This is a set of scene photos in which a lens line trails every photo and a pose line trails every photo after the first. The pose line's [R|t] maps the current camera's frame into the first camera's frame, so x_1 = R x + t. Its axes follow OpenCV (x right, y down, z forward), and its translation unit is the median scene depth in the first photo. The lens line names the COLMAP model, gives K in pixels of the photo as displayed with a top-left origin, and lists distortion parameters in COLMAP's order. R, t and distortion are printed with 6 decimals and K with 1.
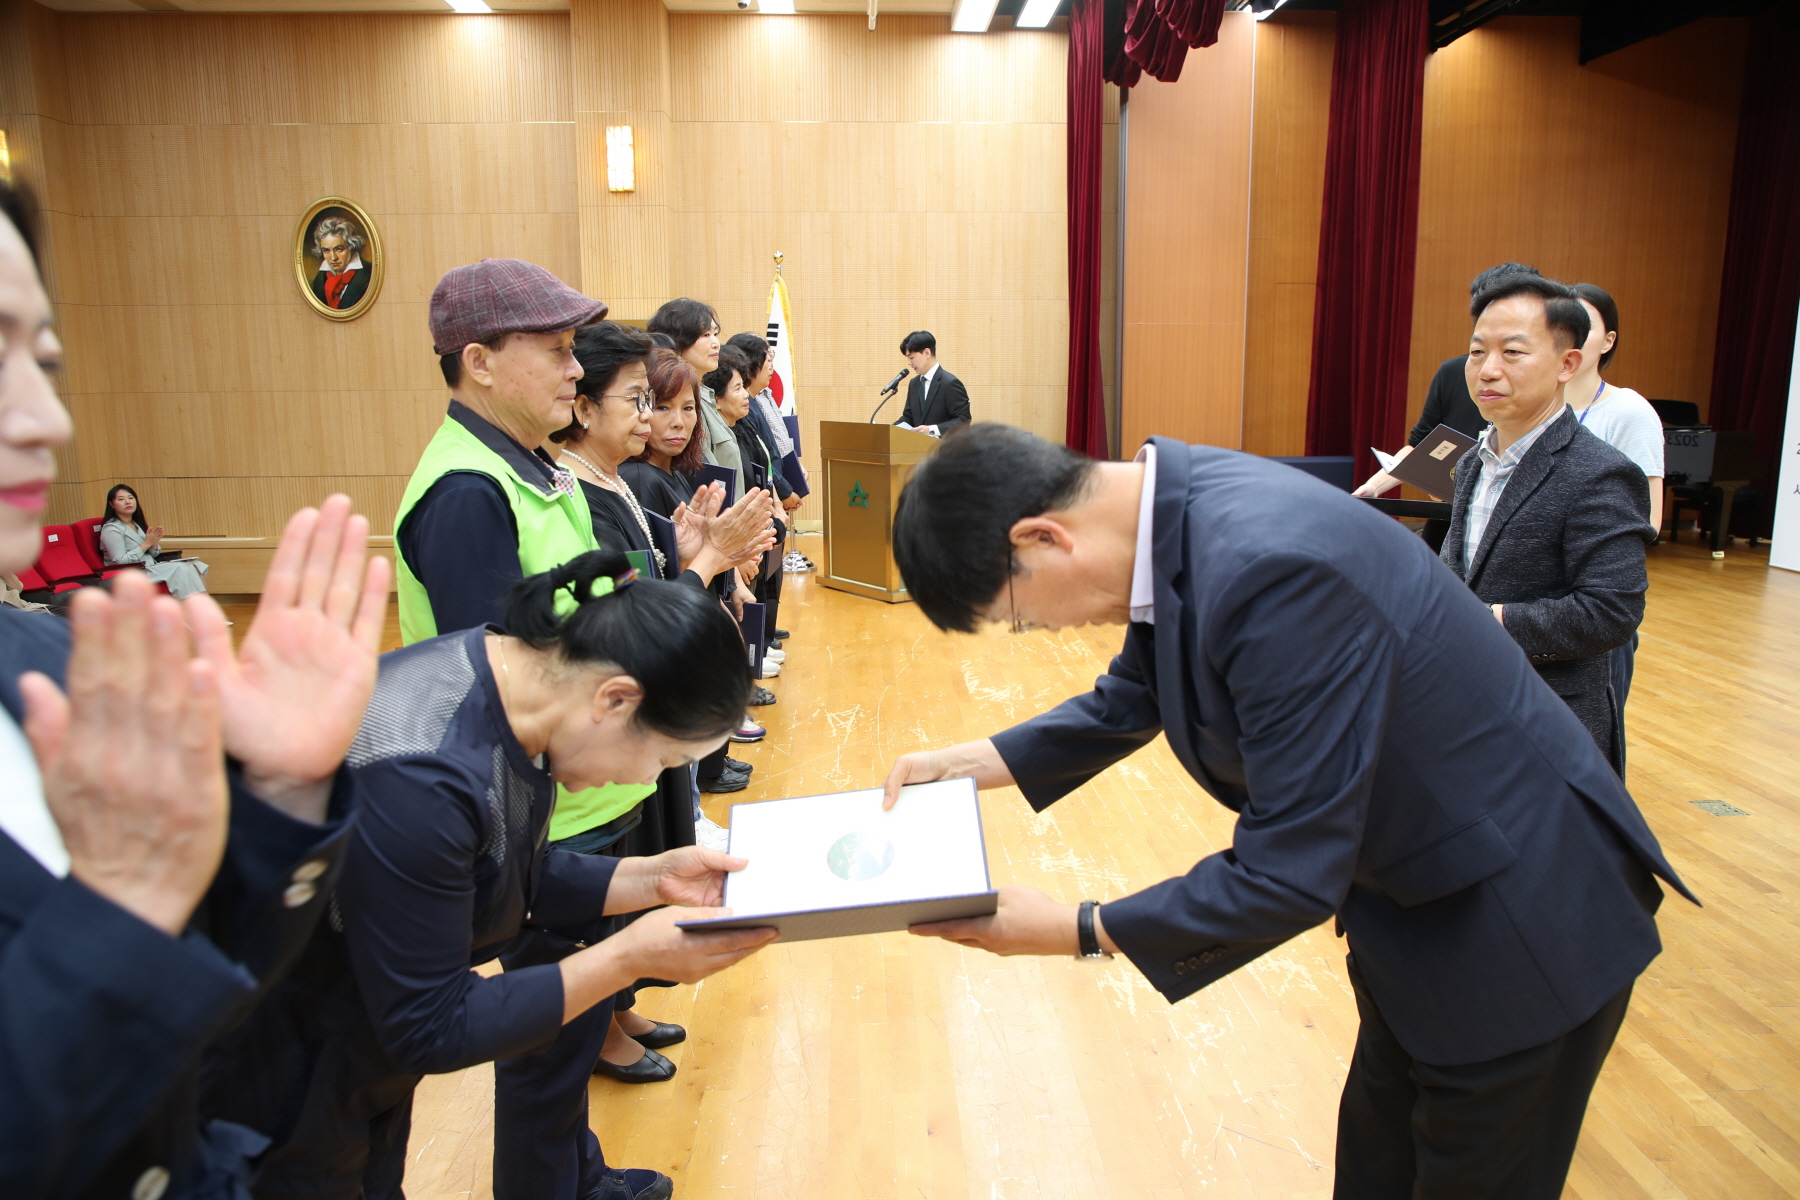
lens RADIAL K [[1260.7, 0, 900.0], [0, 1260.7, 600.0], [0, 0, 1]] dist [-0.060163, 0.036942]
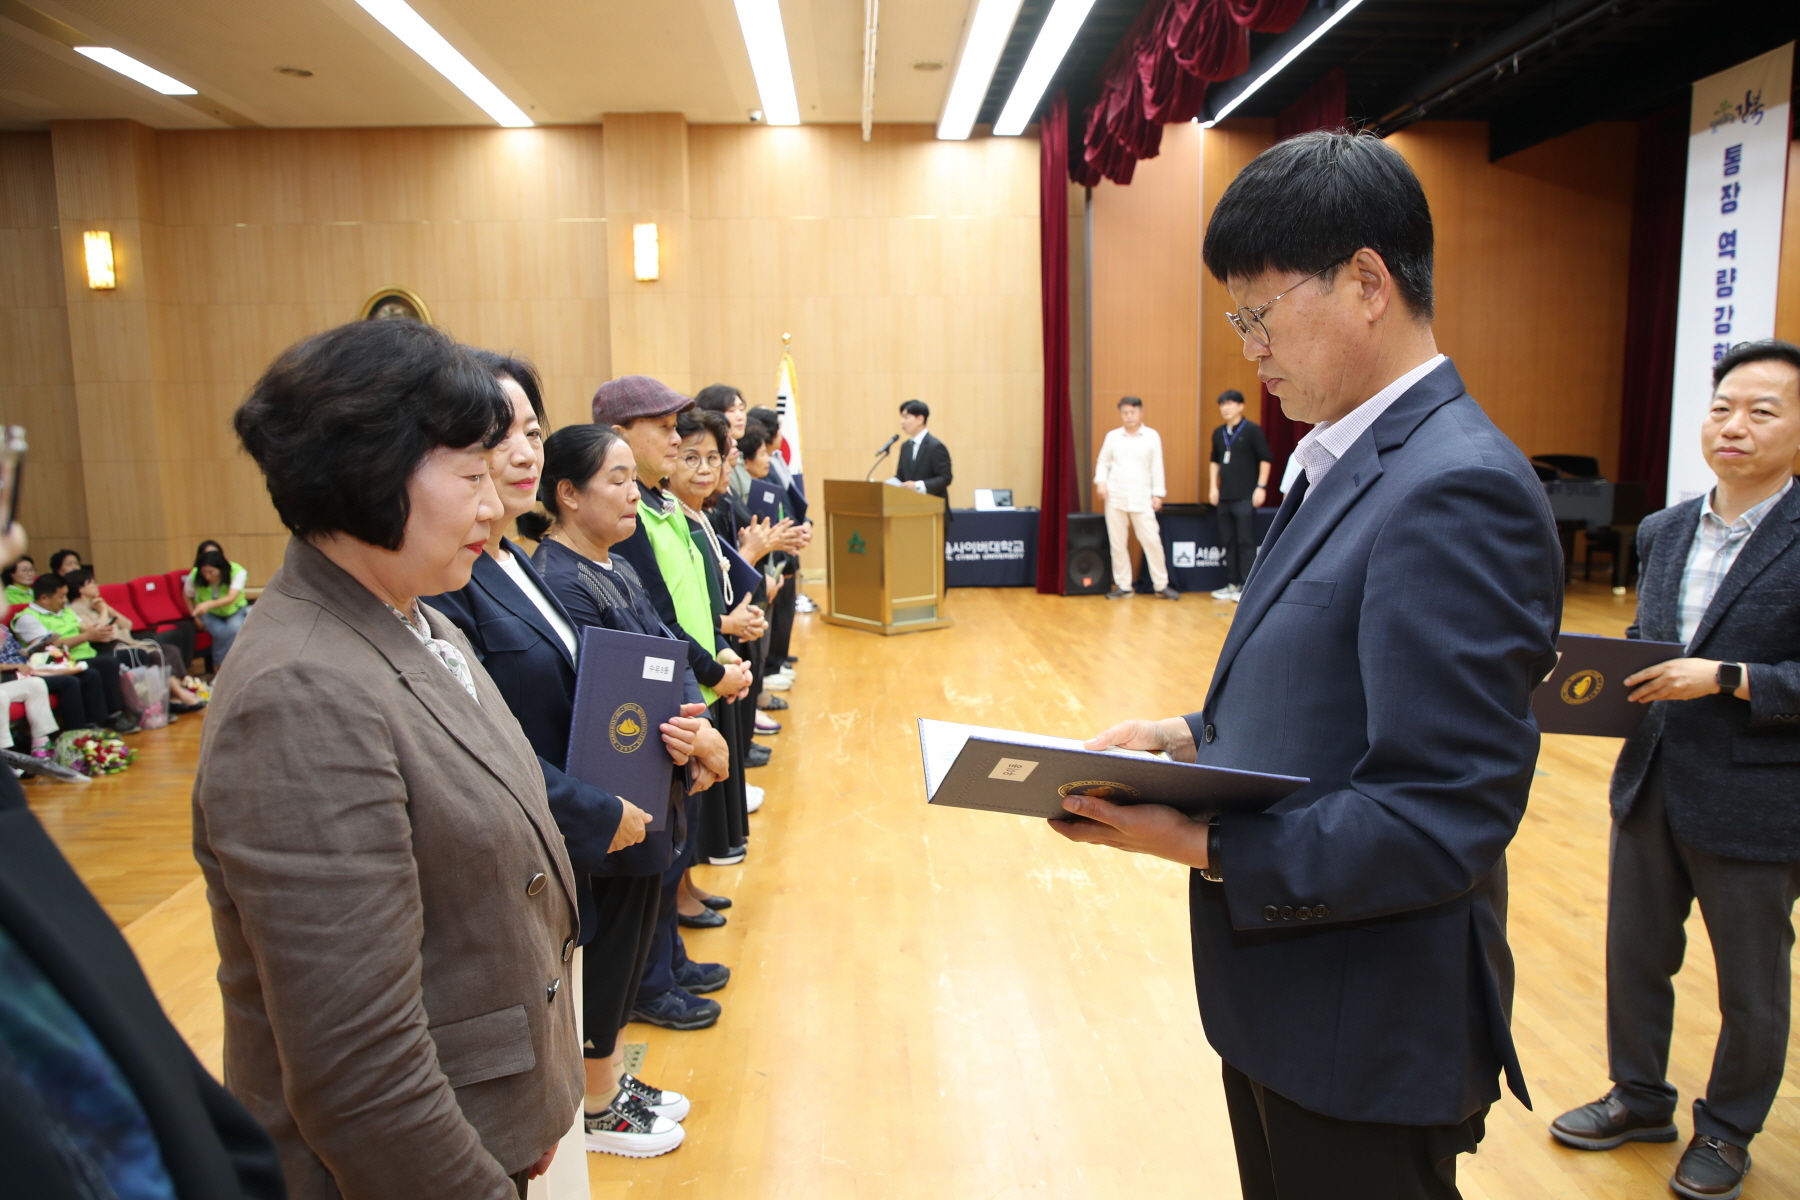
lens RADIAL K [[1253.4, 0, 900.0], [0, 1253.4, 600.0], [0, 0, 1]] dist [-0.064301, 0.038962]
pose [[0.999970, -0.007519, -0.001593, 0.006960], [0.007433, 0.998808, -0.048240, 0.021084], [0.001954, 0.048227, 0.998834, -0.124426]]
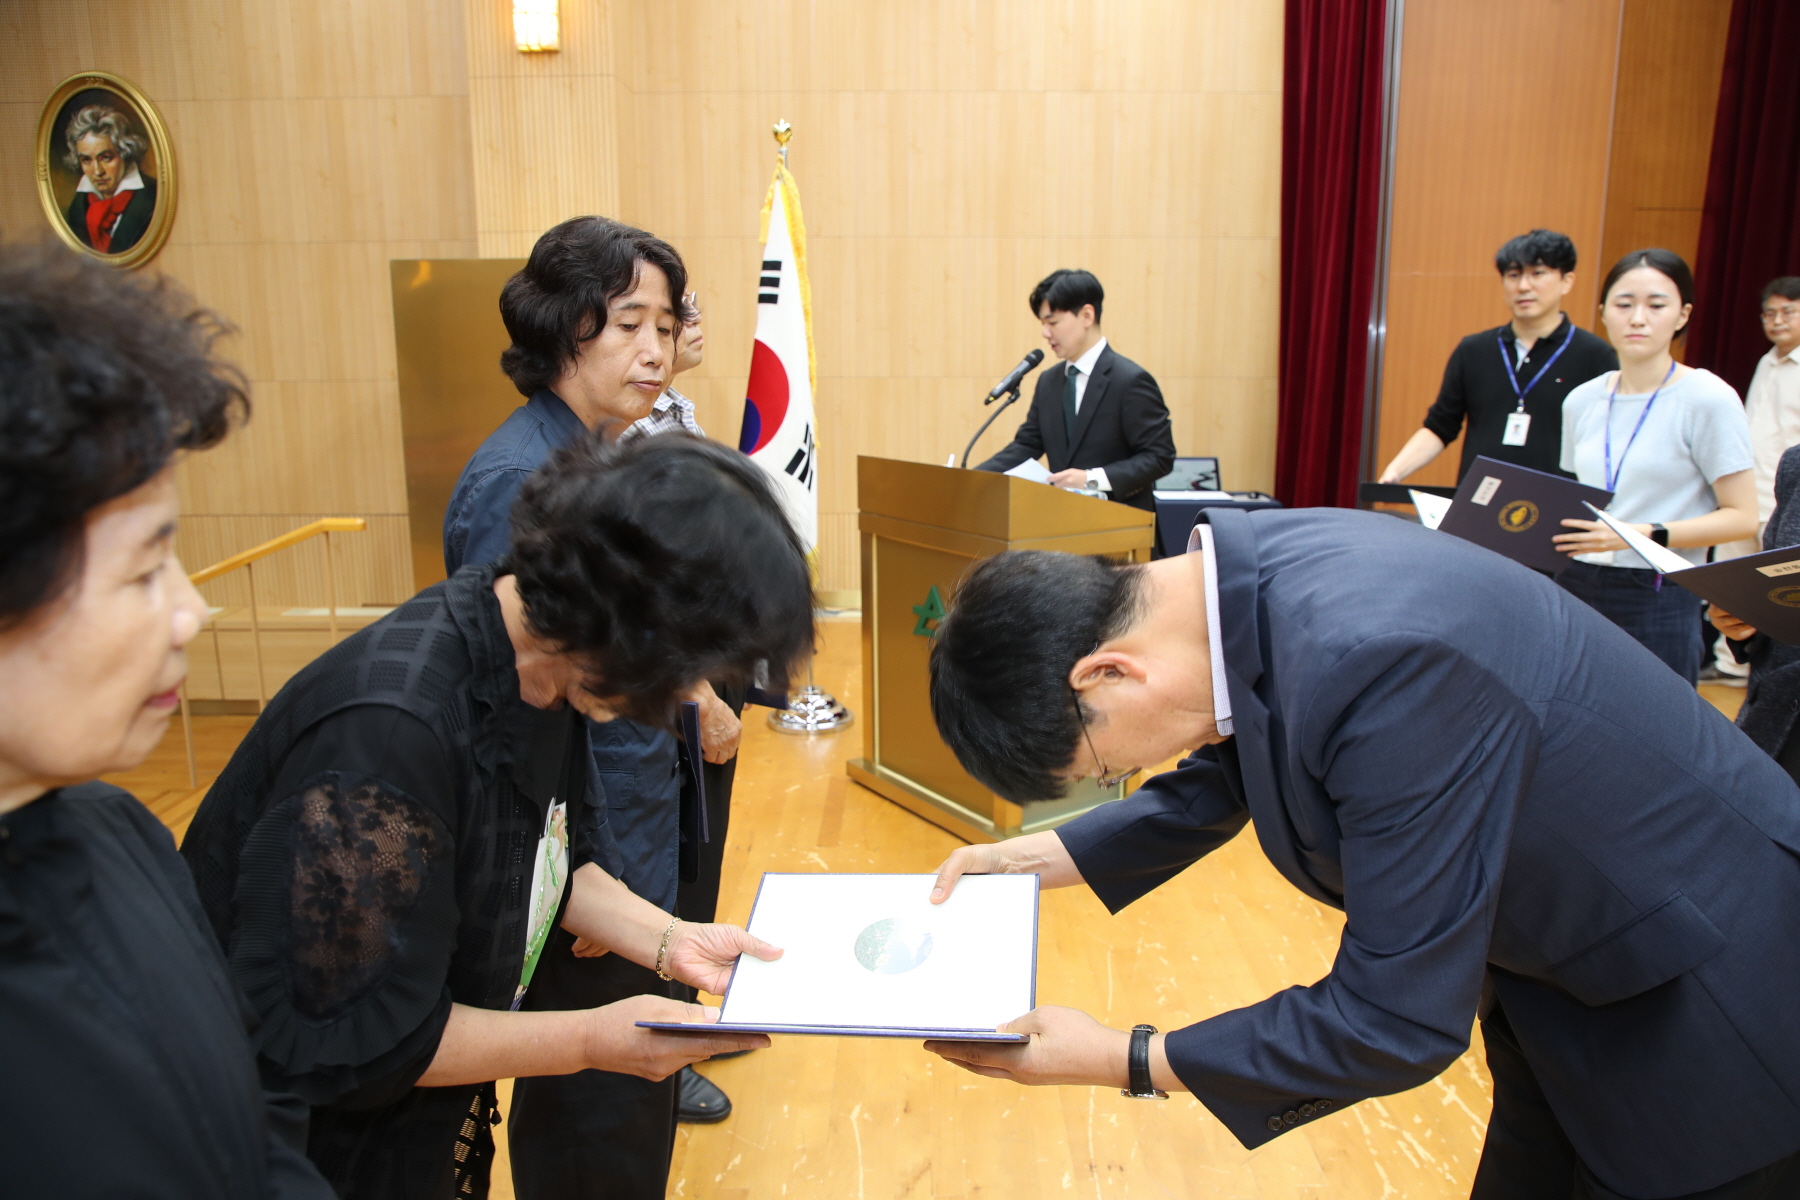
lens RADIAL K [[1250.1, 0, 900.0], [0, 1250.1, 600.0], [0, 0, 1]] dist [-0.064487, 0.036752]
pose [[0.998779, 0.012193, -0.047878, -0.020038], [-0.011424, 0.999802, 0.016303, -0.082014], [0.048067, -0.015736, 0.998720, 0.448778]]
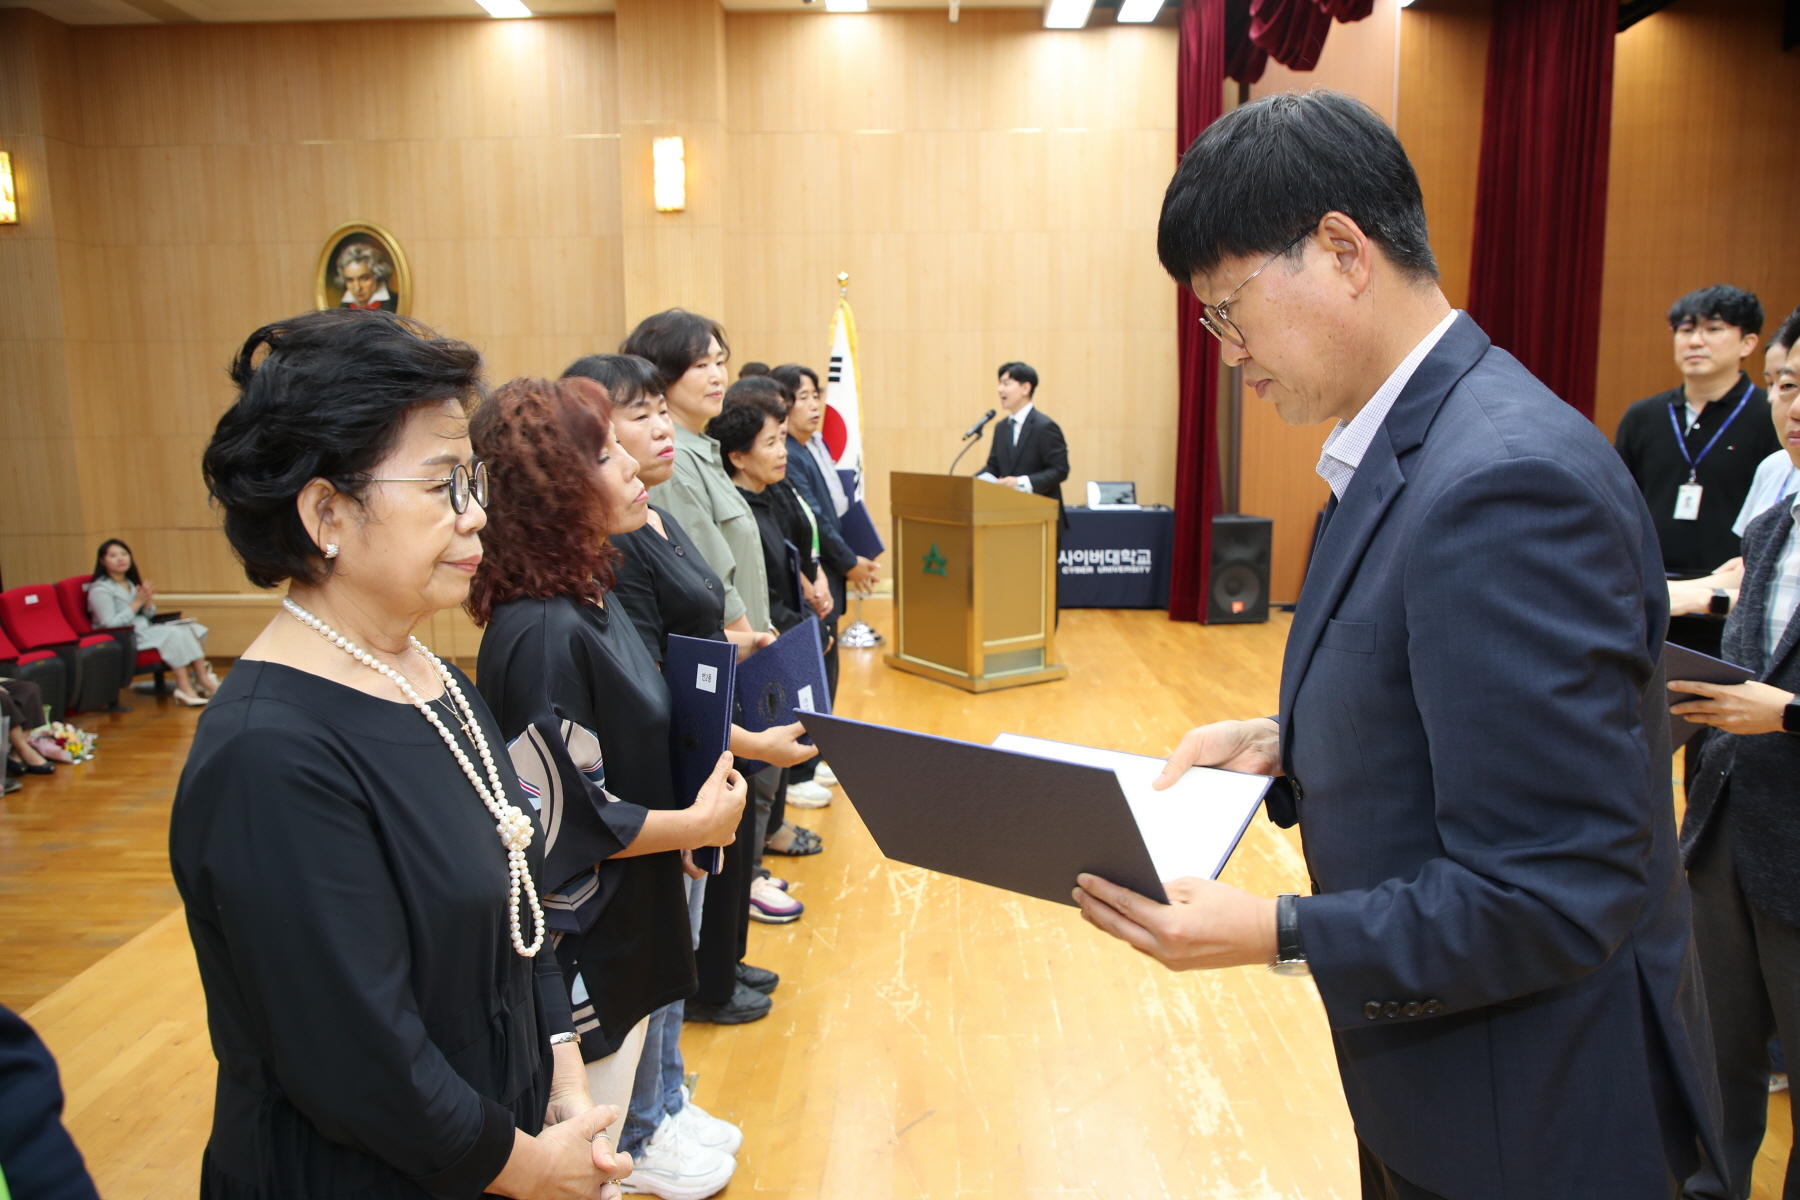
lens RADIAL K [[1256.6, 0, 900.0], [0, 1256.6, 600.0], [0, 0, 1]] dist [-0.063350, 0.039341]
pose [[0.998088, 0.006777, -0.061430, -0.003924], [-0.008600, 0.999529, -0.029462, -0.027431], [0.061202, 0.029934, 0.997676, 0.144143]]
